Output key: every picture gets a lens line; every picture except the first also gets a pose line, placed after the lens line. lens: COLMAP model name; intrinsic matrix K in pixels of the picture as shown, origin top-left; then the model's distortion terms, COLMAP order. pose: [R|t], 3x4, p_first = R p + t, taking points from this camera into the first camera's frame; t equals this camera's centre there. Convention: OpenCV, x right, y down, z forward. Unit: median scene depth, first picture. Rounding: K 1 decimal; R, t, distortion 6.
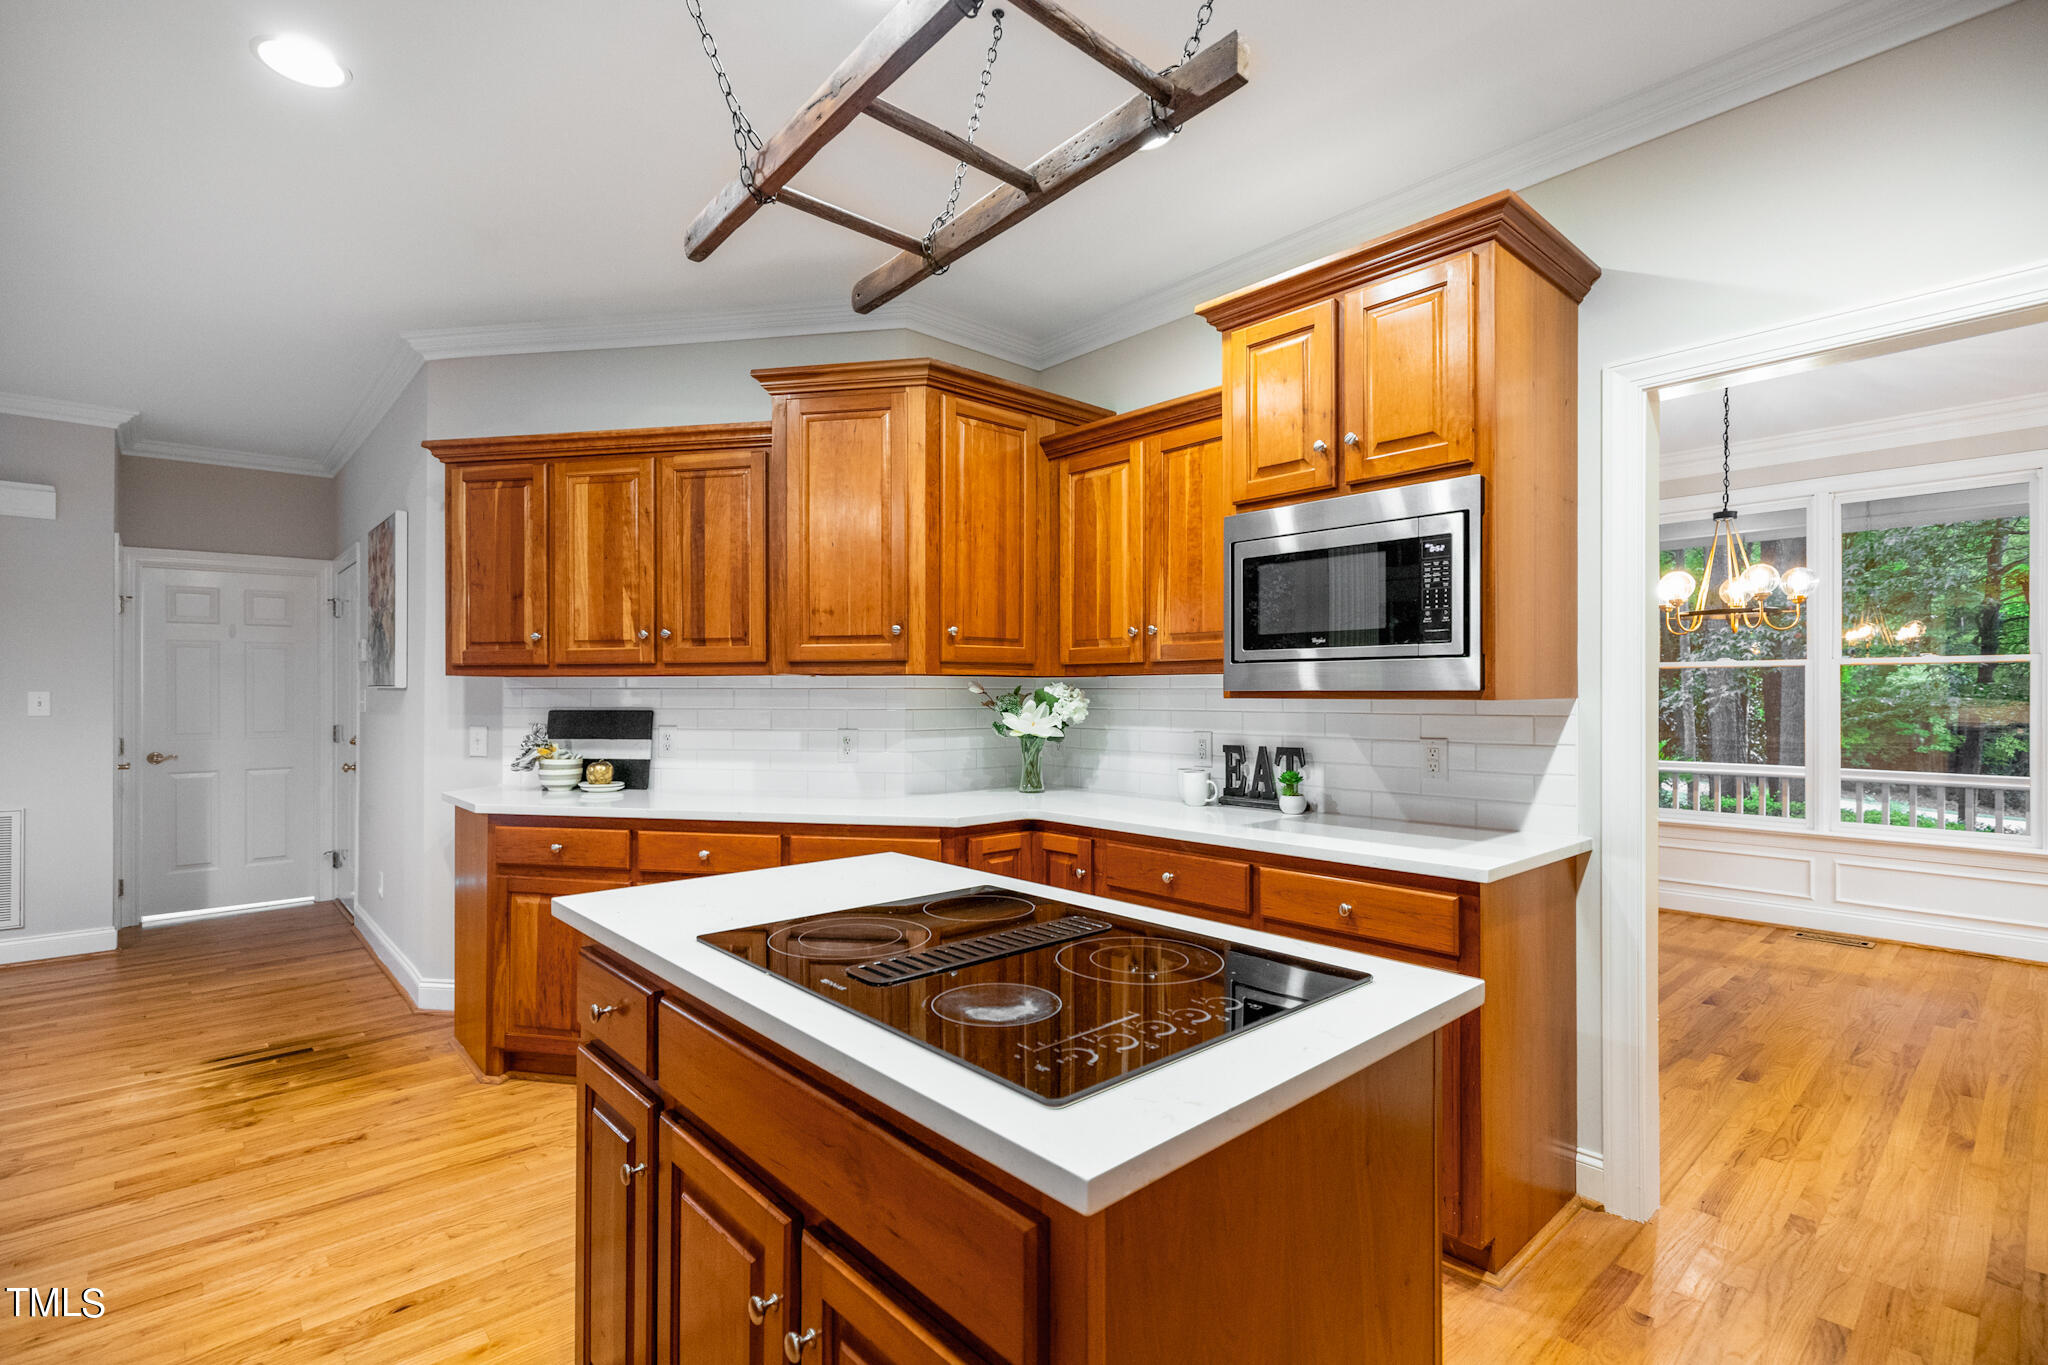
lens RADIAL K [[948.9, 0, 998.9], [0, 948.9, 689.5], [0, 0, 1]] dist [0.004604, 0.000431]
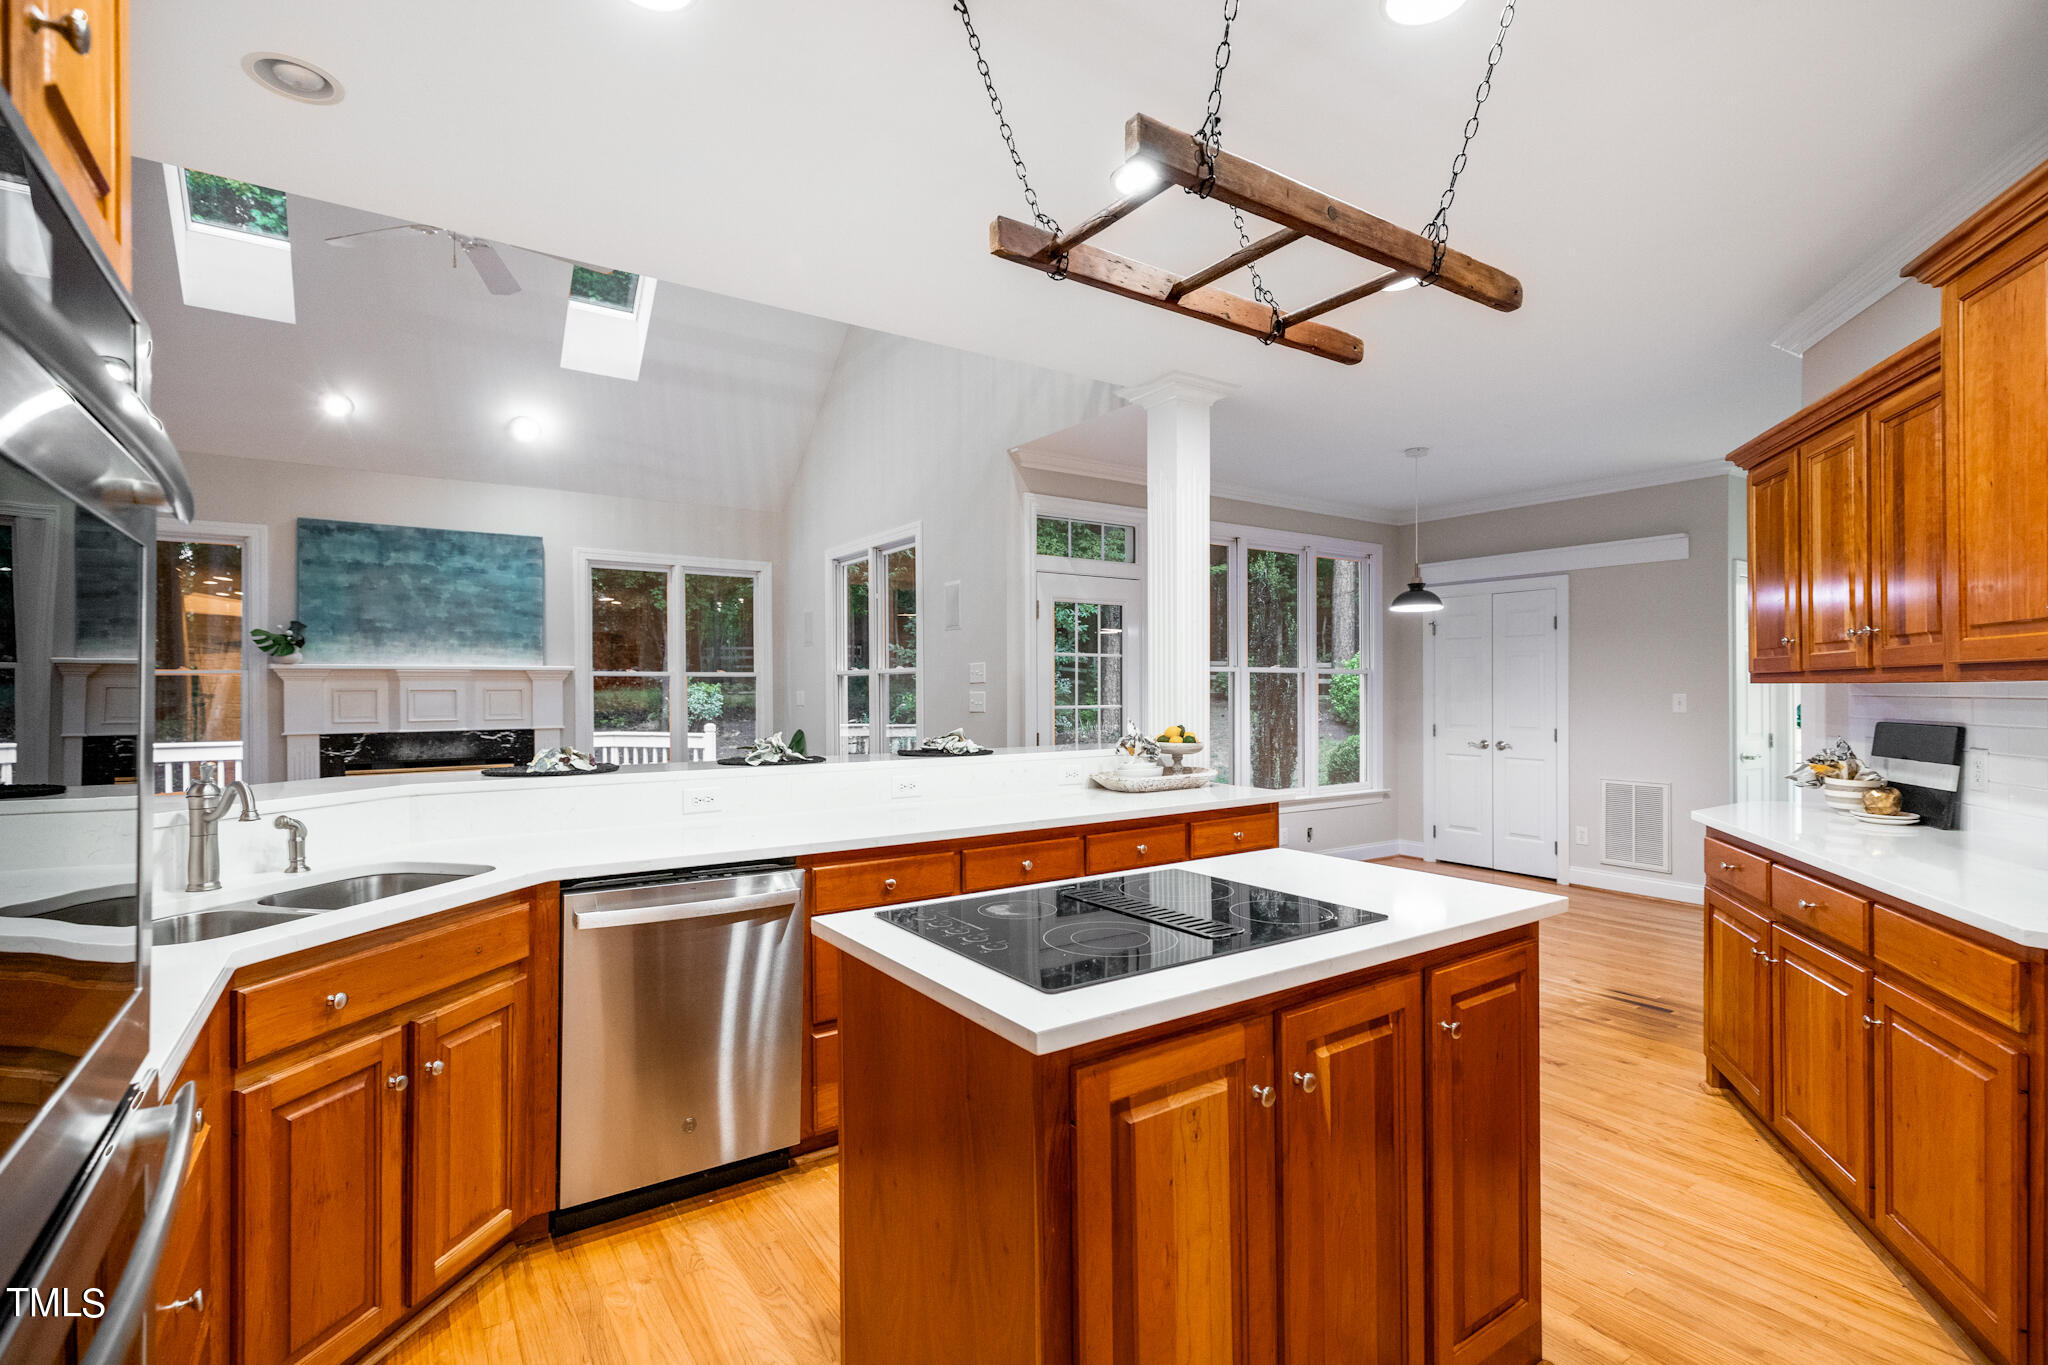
lens RADIAL K [[945.9, 0, 1019.8], [0, 945.9, 693.9], [0, 0, 1]] dist [0.003129, 0.000230]
pose [[-0.129779, 0.006267, -0.991523, 0.561237], [0.009242, 0.999944, 0.005111, -0.017711], [0.991500, -0.008501, -0.129829, 0.420551]]
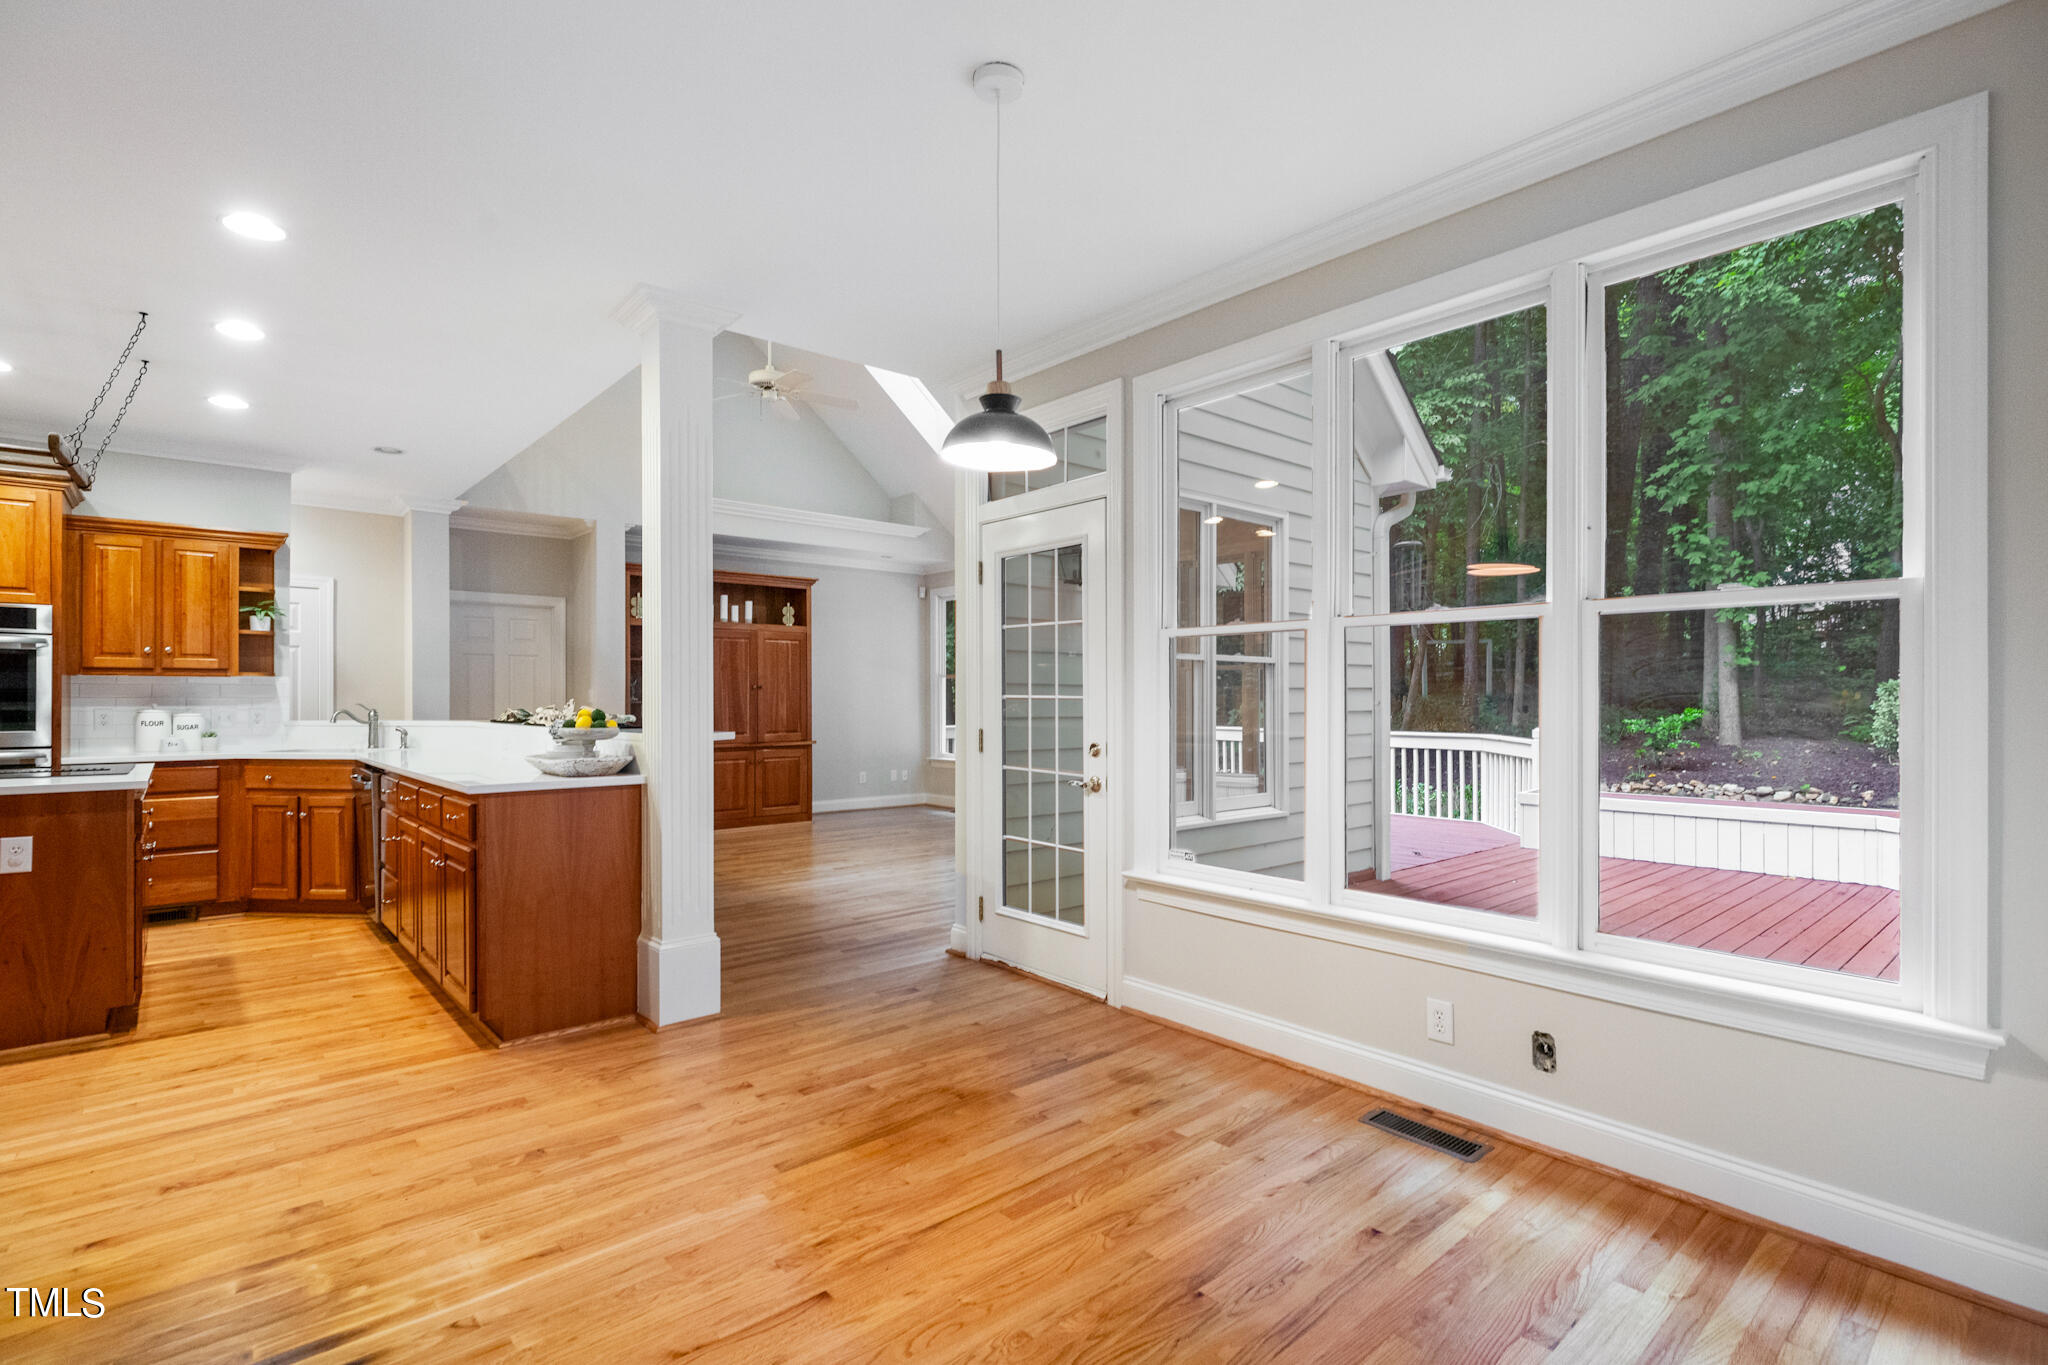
lens RADIAL K [[962.4, 0, 1012.9], [0, 962.4, 700.5], [0, 0, 1]] dist [0.002696, 0.000657]
pose [[-0.999866, 0.001155, 0.016334, -1.292047], [0.001110, 0.999996, -0.002764, 0.027165], [-0.016337, -0.002746, -0.999863, 1.659489]]
